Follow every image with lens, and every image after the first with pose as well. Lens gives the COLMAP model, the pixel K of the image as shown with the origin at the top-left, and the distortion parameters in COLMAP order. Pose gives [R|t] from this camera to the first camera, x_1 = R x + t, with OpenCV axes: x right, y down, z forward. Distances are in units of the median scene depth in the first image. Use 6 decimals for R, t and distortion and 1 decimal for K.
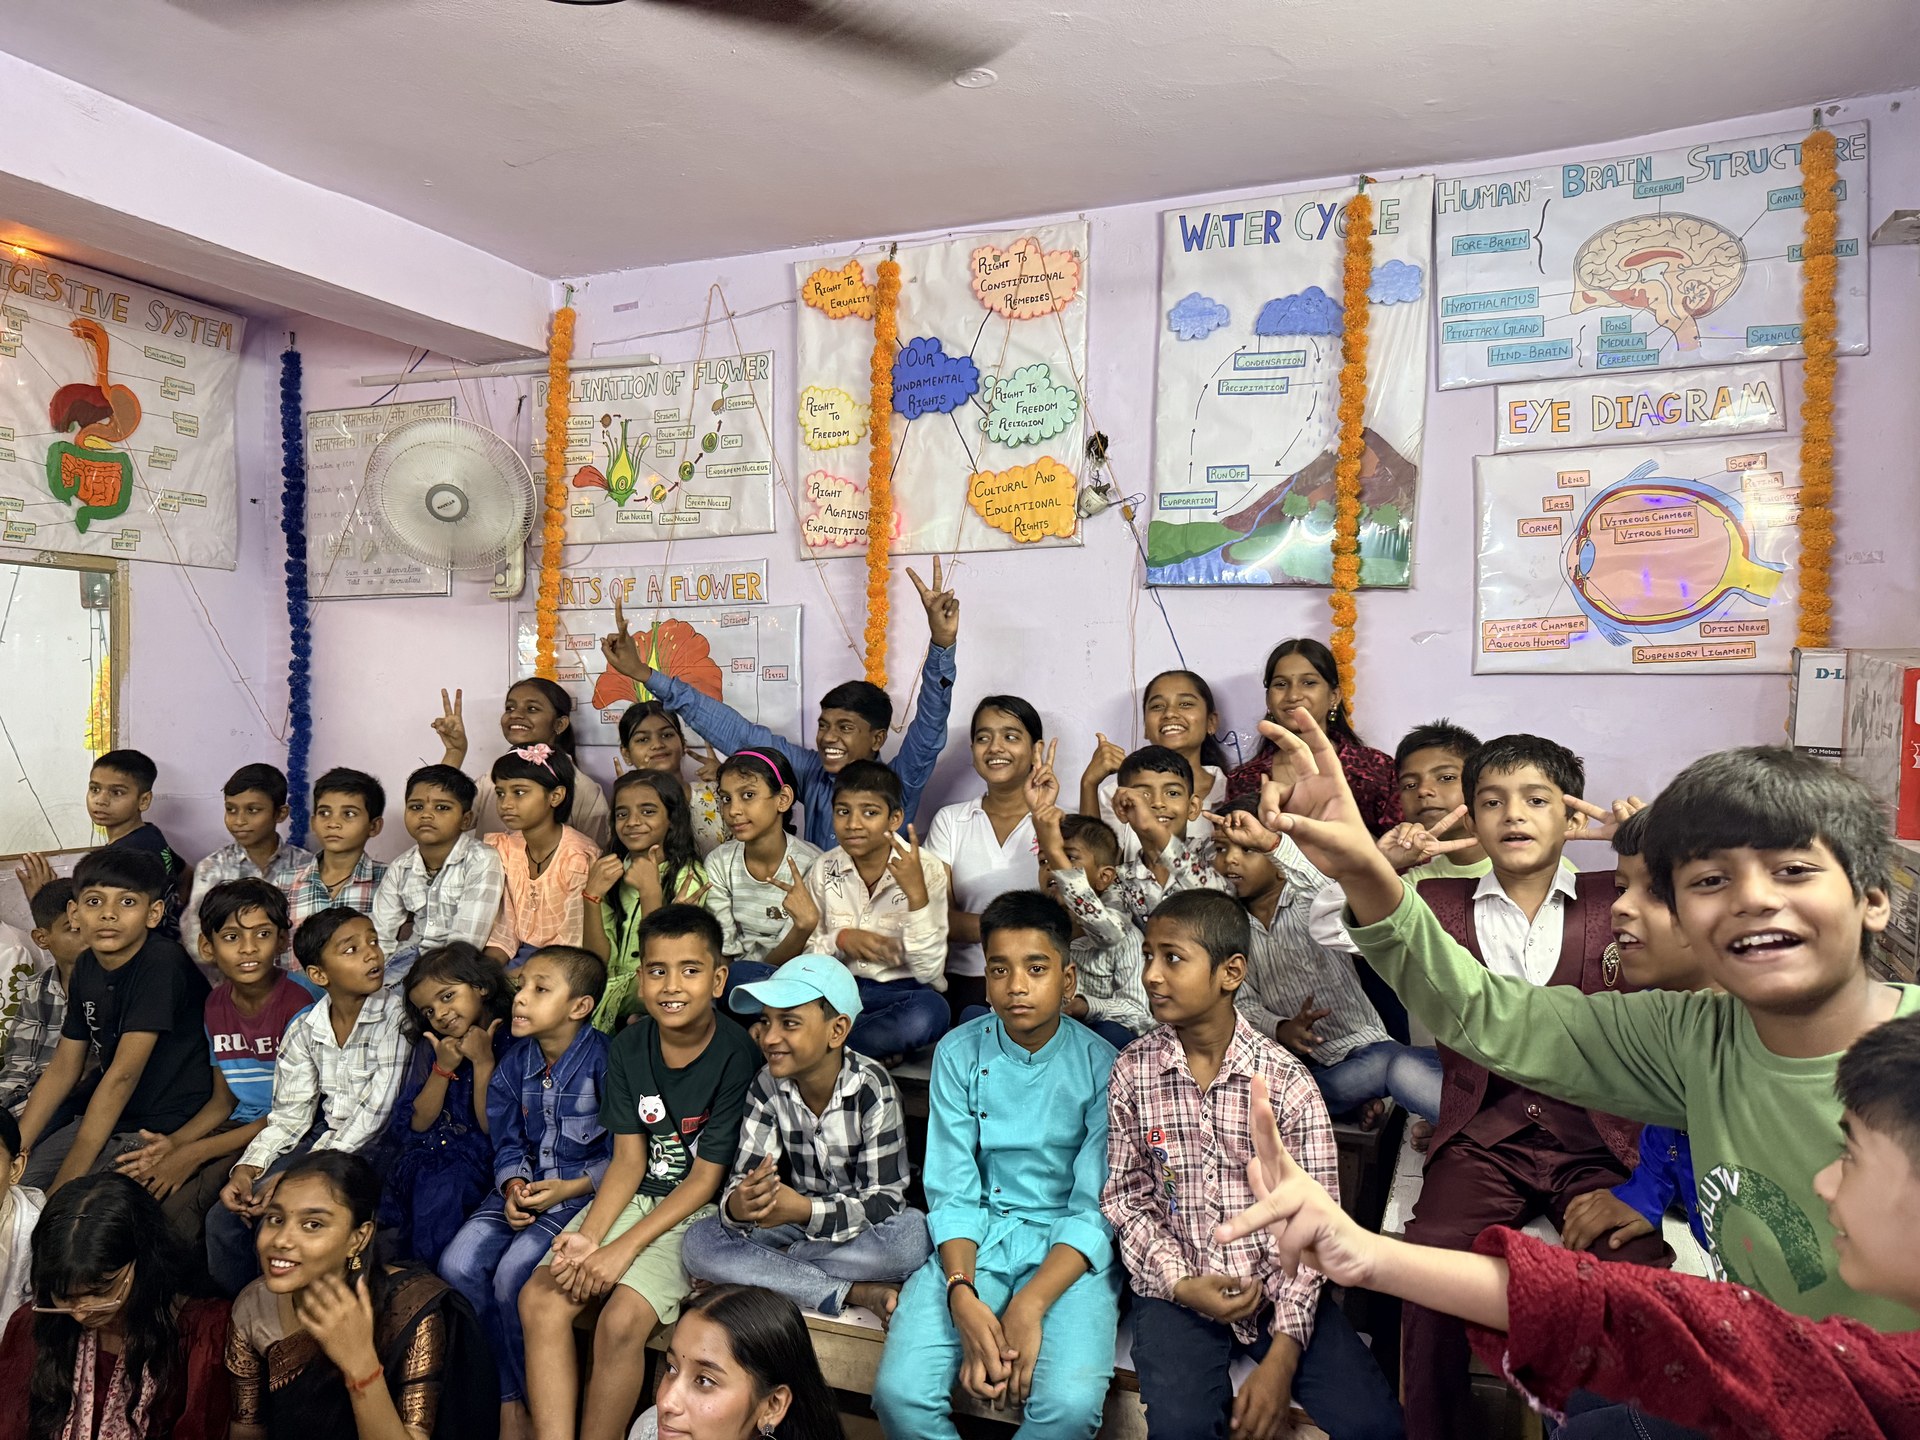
lens RADIAL K [[1380.5, 0, 971.2], [0, 1380.5, 752.2], [0, 0, 1]] dist [0.033219, -0.040679]
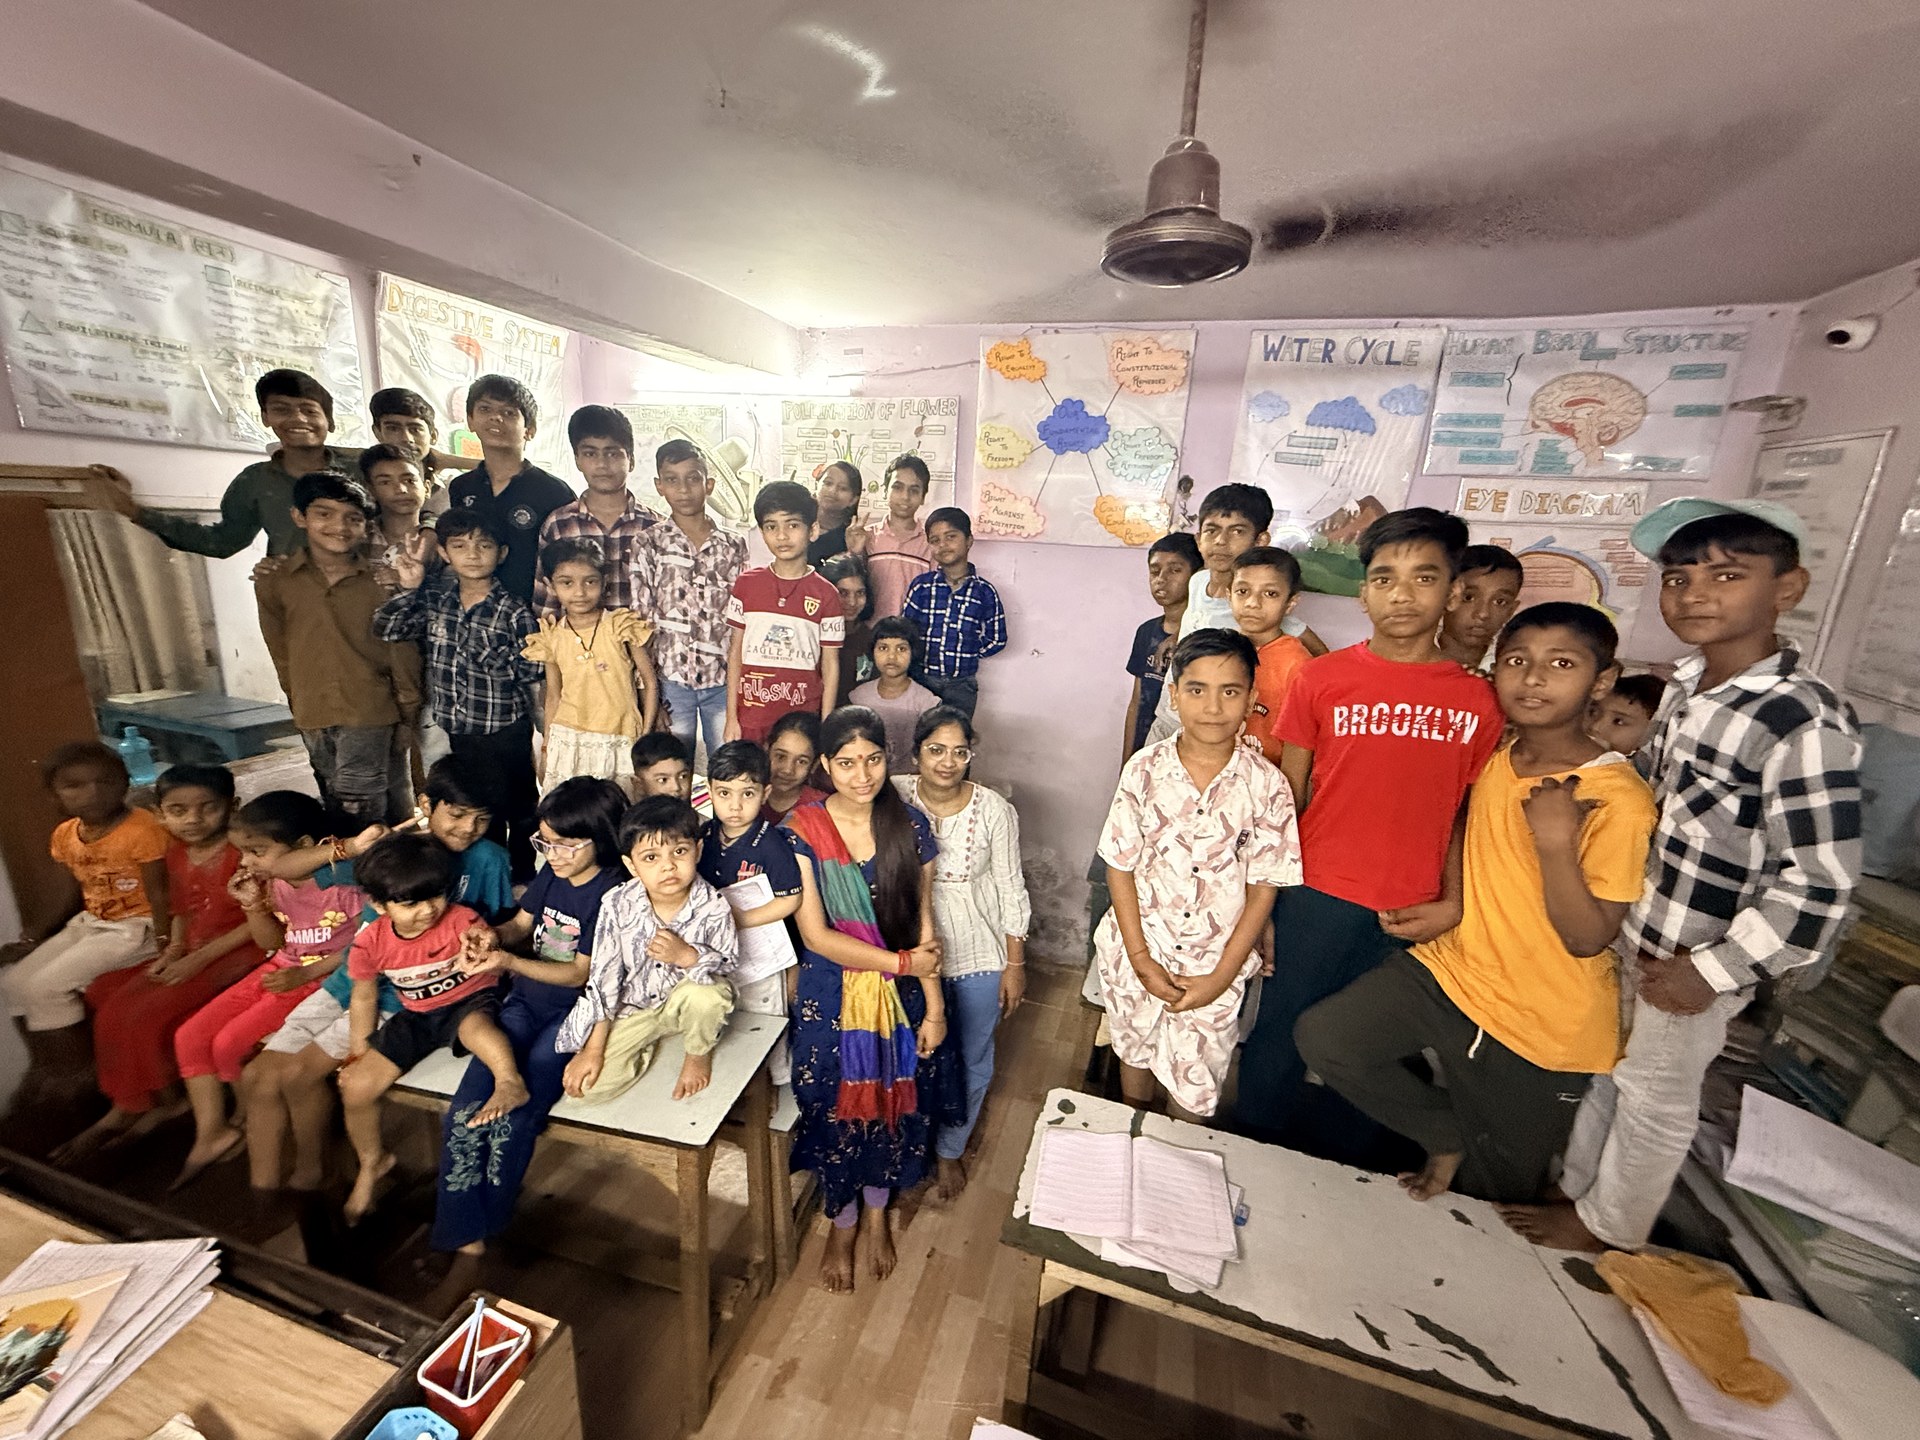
lens RADIAL K [[778.8, 0, 957.0], [0, 778.8, 727.9], [0, 0, 1]] dist [0.002500, 0.000133]
pose [[0.995041, 0.023134, 0.096735, -0.275489], [-0.044417, 0.973564, 0.224055, -0.162328], [-0.088994, -0.227241, 0.969764, 0.131272]]
